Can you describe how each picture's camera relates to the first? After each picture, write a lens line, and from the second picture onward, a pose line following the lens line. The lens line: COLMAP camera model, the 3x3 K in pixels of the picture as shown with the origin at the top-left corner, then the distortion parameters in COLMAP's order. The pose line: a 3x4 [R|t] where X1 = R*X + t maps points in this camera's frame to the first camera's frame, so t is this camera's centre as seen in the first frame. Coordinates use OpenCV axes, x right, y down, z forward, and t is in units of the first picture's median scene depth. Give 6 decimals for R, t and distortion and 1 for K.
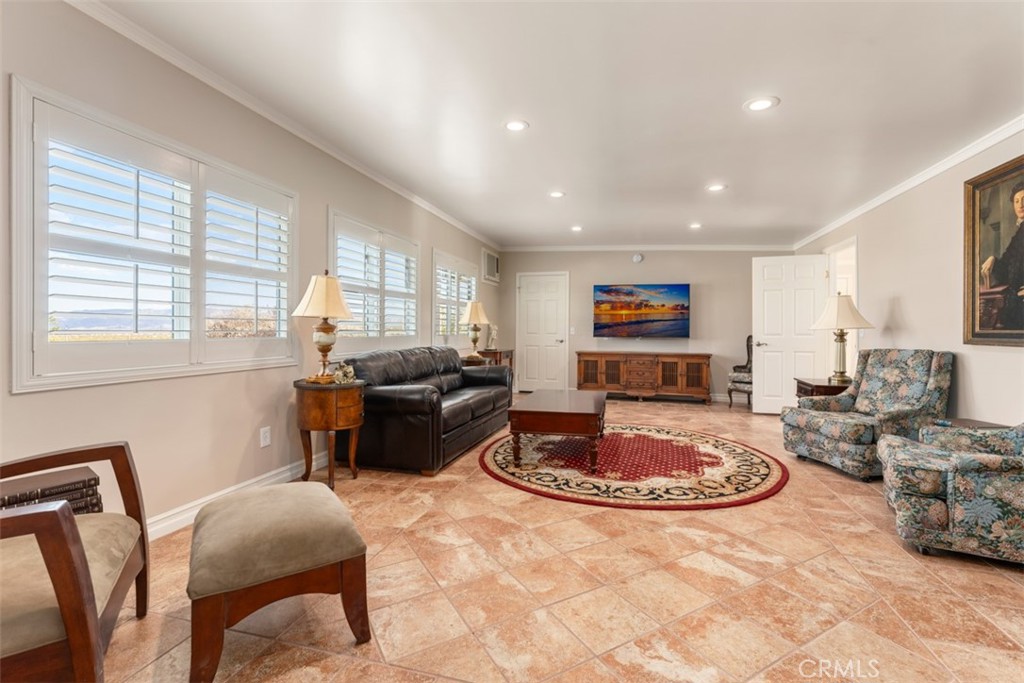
lens RADIAL K [[443.3, 0, 512.0], [0, 443.3, 341.5], [0, 0, 1]] dist [0.000698, -0.000216]
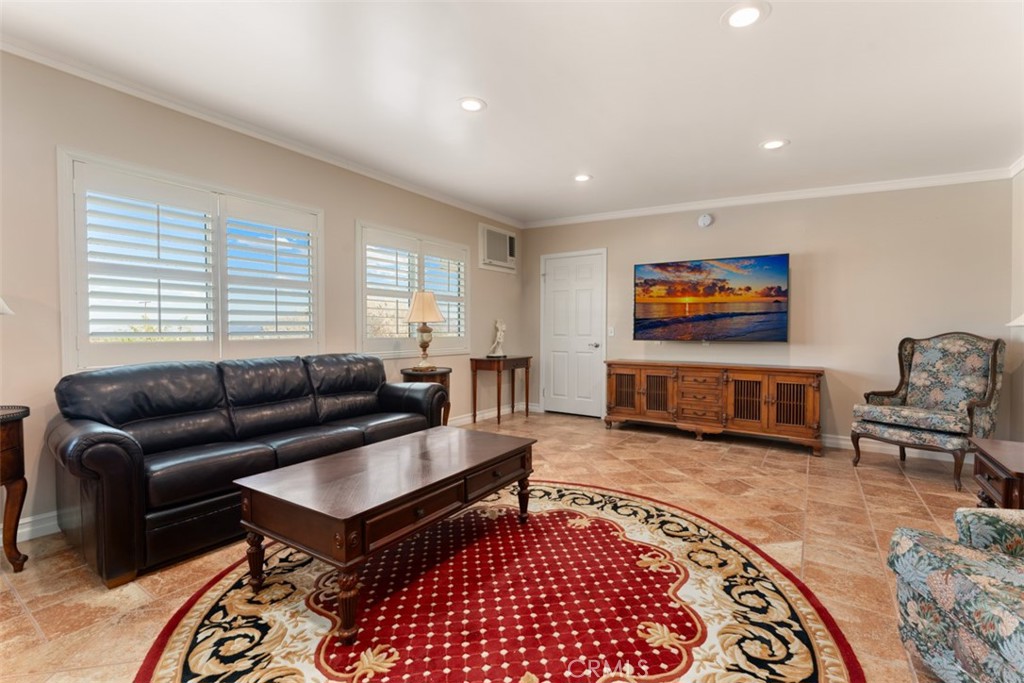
lens RADIAL K [[443.3, 0, 512.0], [0, 443.3, 341.5], [0, 0, 1]] dist [0.000698, -0.000216]
pose [[0.948269, 0.002211, -0.317461, 0.234435], [-0.002997, 0.999994, -0.001987, -0.006037], [0.317455, 0.002836, 0.948269, 0.299207]]
